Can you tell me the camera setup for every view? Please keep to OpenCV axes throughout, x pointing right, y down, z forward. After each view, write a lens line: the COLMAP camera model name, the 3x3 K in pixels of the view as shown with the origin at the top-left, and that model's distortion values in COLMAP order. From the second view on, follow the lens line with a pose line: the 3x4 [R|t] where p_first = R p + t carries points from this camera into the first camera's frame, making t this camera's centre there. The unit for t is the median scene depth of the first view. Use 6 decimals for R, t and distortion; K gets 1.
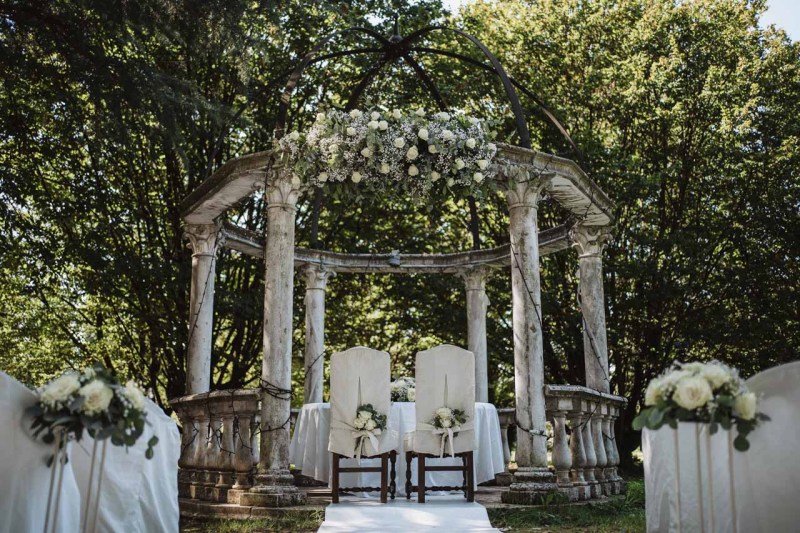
lens RADIAL K [[772.2, 0, 400.0], [0, 772.2, 266.5], [0, 0, 1]] dist [0.005574, 0.012190]
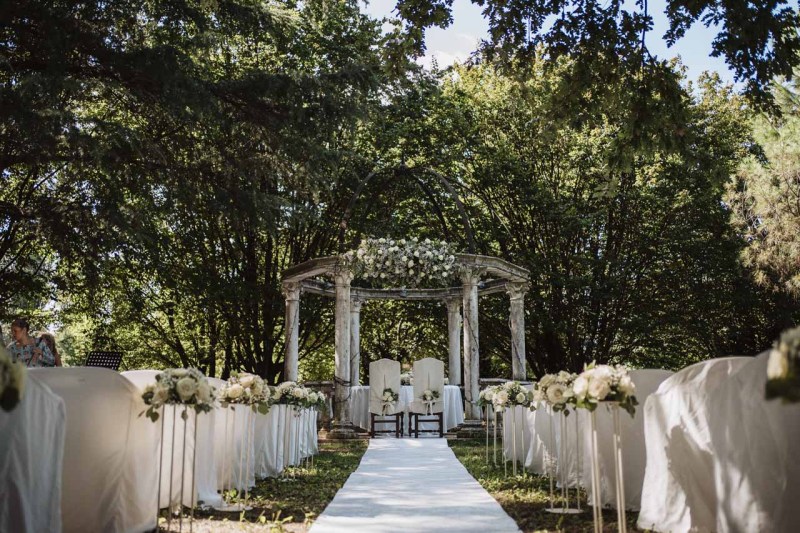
lens RADIAL K [[772.2, 0, 400.0], [0, 772.2, 266.5], [0, 0, 1]] dist [0.005574, 0.012190]
pose [[0.999902, -0.003814, -0.013487, 0.013953], [0.004491, 0.998715, 0.050485, -0.228839], [0.013277, -0.050541, 0.998634, -0.938601]]
